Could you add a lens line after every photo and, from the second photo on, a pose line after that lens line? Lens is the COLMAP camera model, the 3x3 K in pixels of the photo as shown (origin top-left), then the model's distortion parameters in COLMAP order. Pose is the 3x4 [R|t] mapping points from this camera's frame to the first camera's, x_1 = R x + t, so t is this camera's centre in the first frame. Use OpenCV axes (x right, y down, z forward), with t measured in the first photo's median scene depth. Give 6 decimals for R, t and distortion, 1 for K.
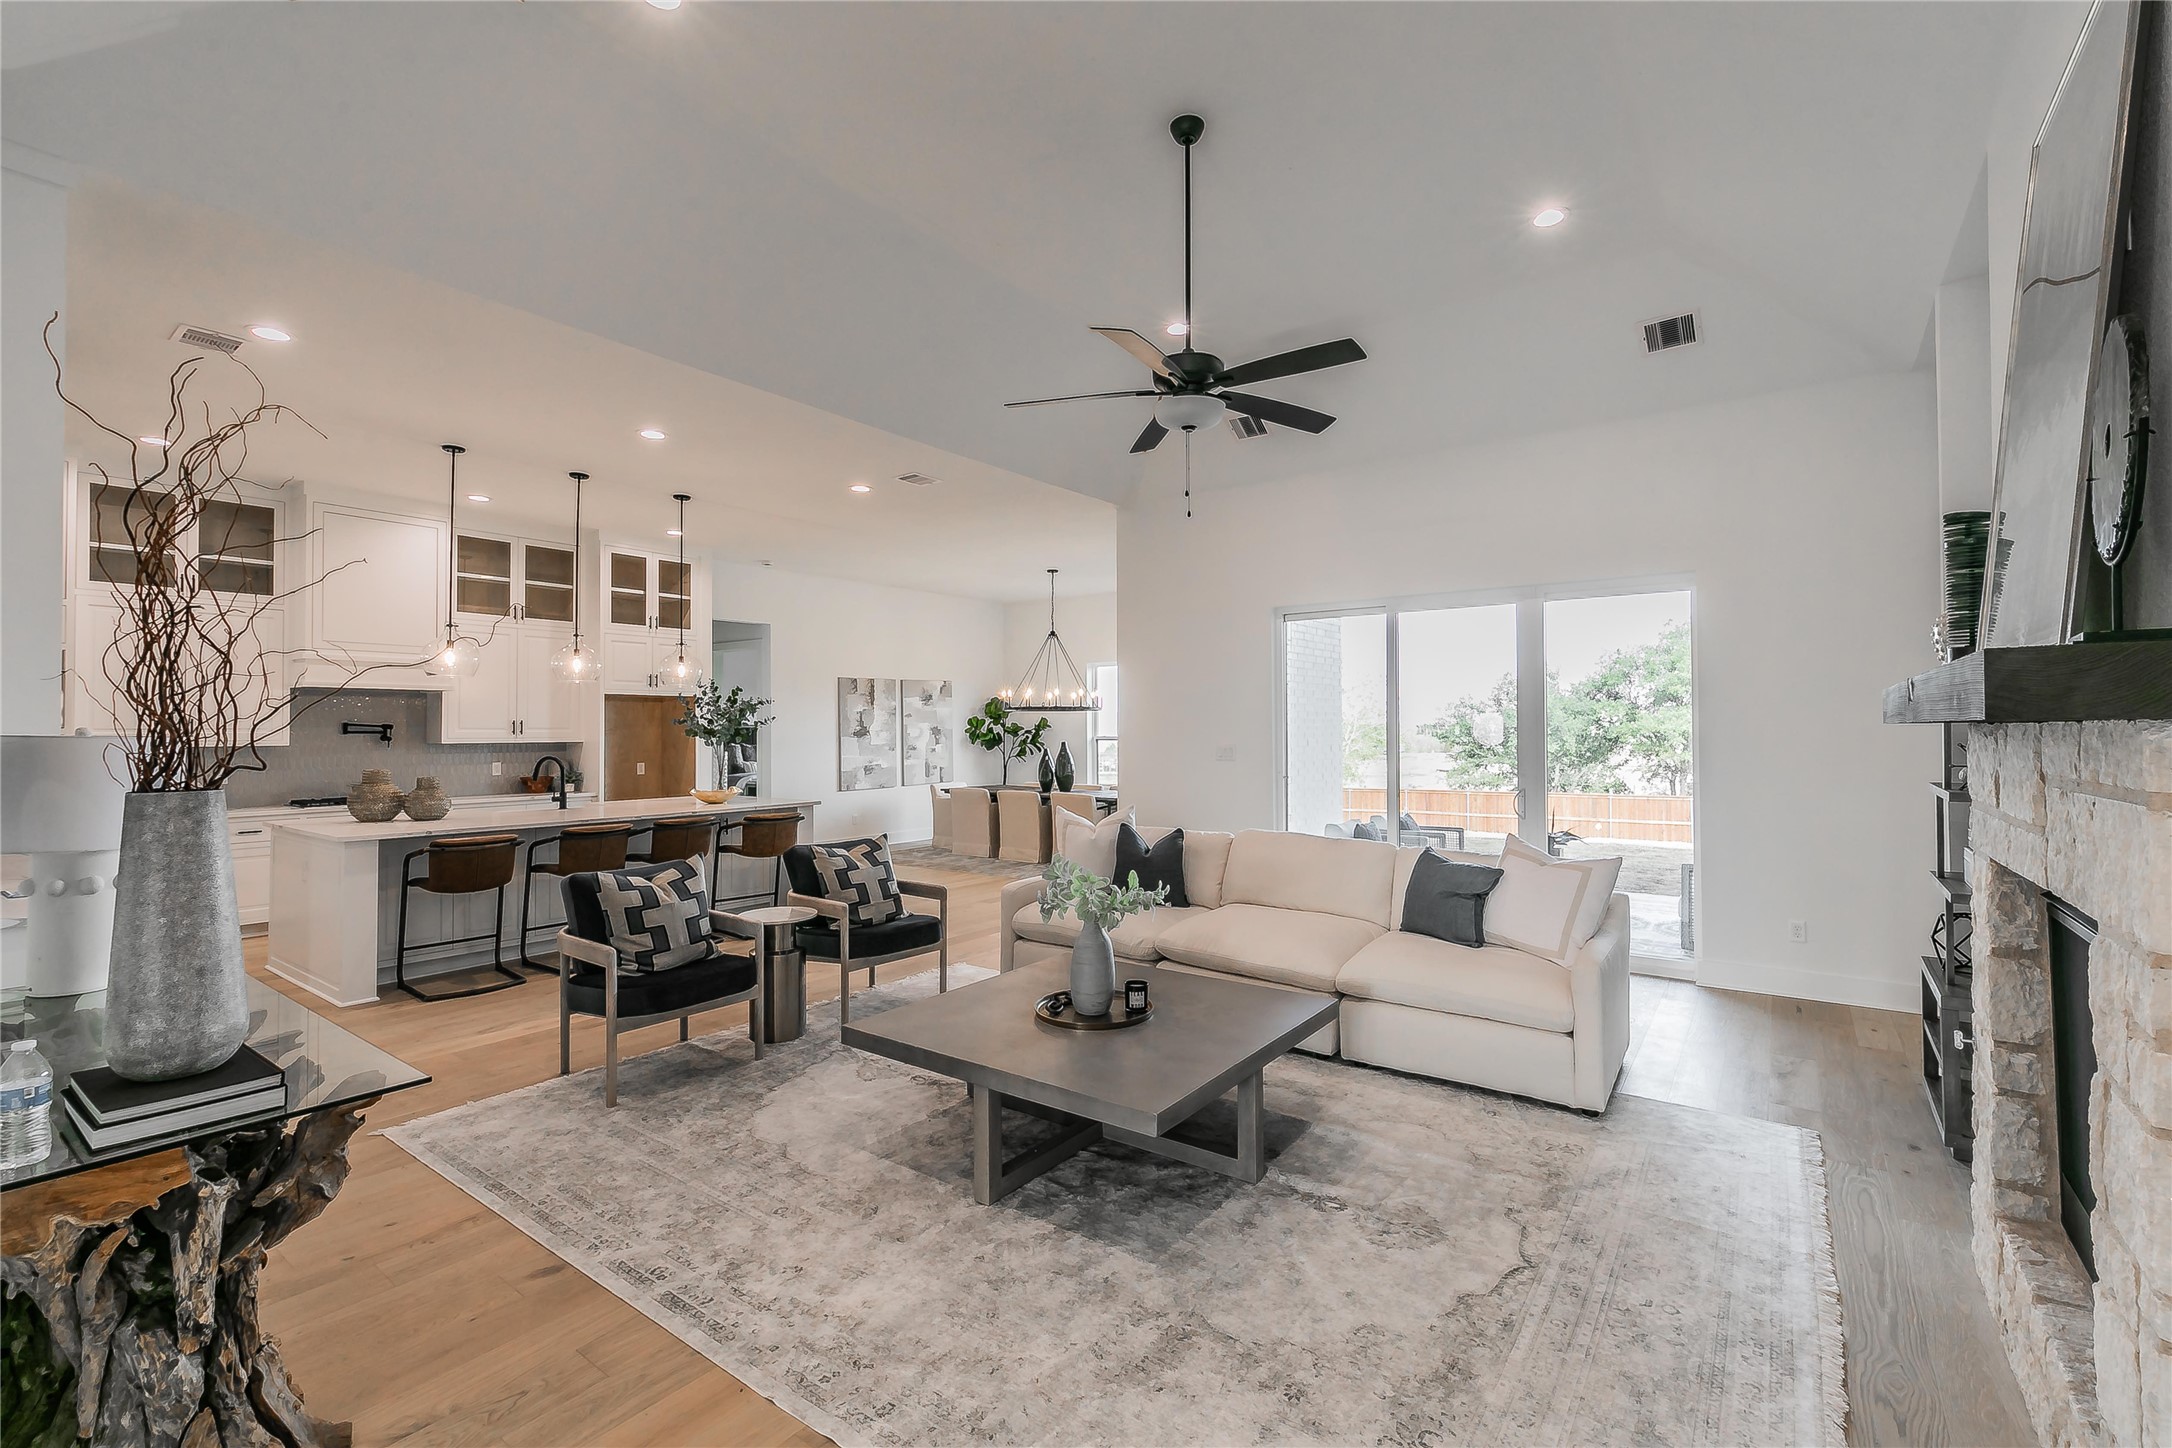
lens RADIAL K [[955.4, 0, 1086.0], [0, 955.4, 724.0], [0, 0, 1]] dist [-0.000484, -0.000127]
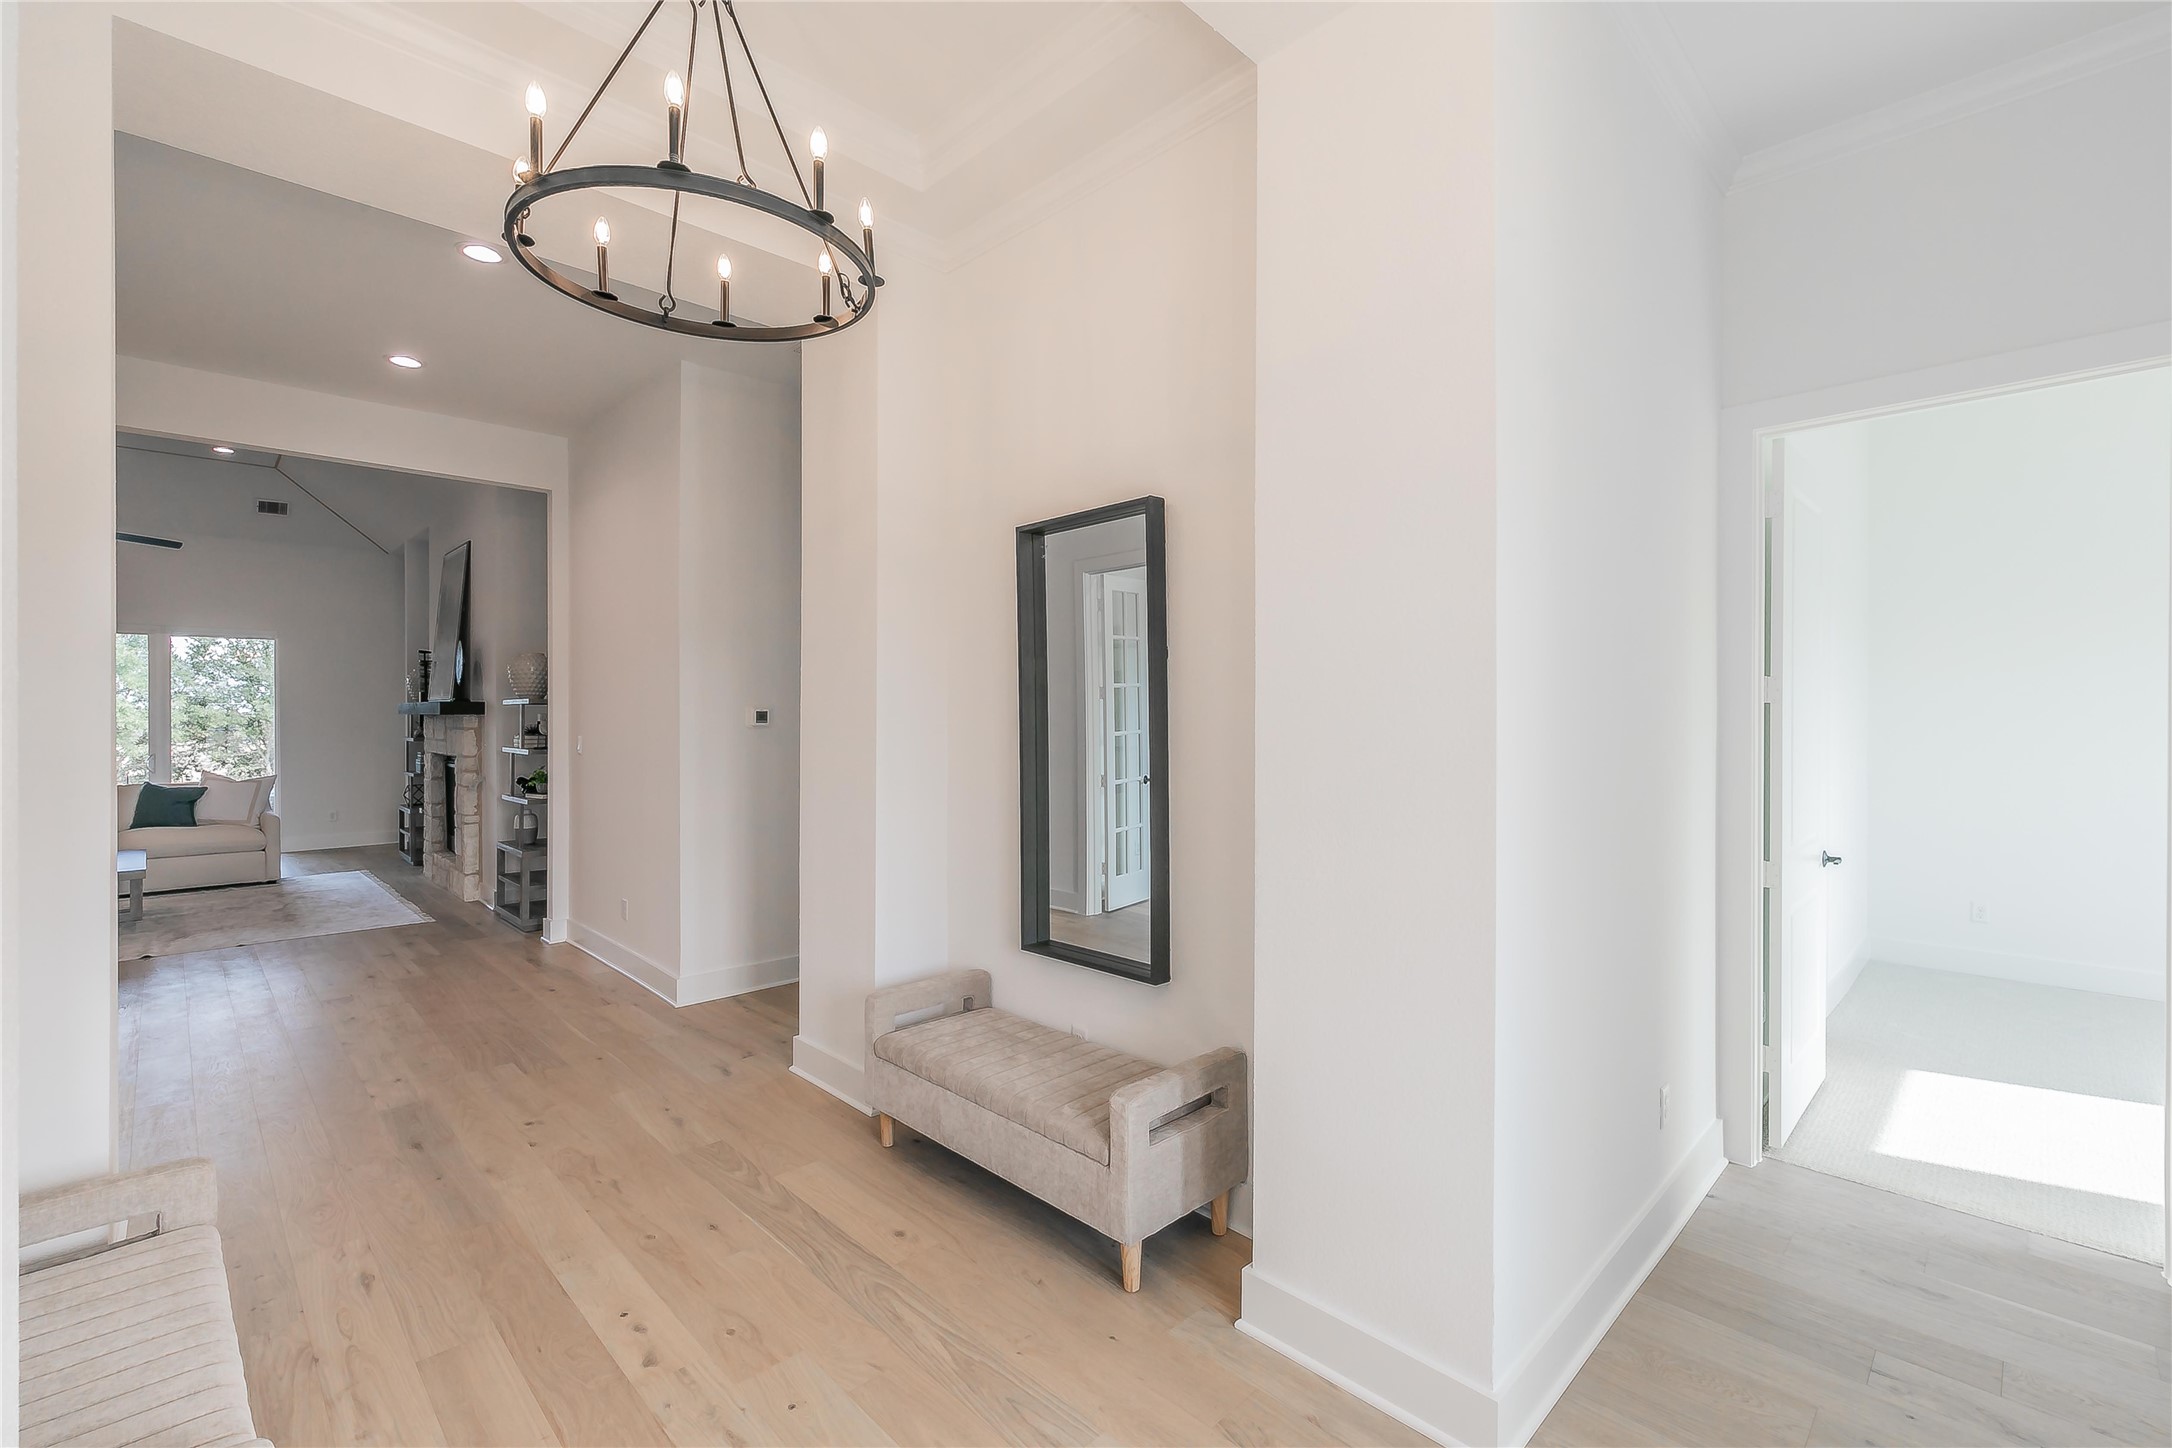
lens RADIAL K [[938.6, 0, 1100.7], [0, 938.6, 717.2], [0, 0, 1]] dist [-0.001804, -0.000235]
pose [[0.155413, 0.005095, 0.987836, -1.189830], [-0.009507, 0.999948, -0.003662, -0.002069], [-0.987804, -0.008822, 0.155453, -1.128490]]
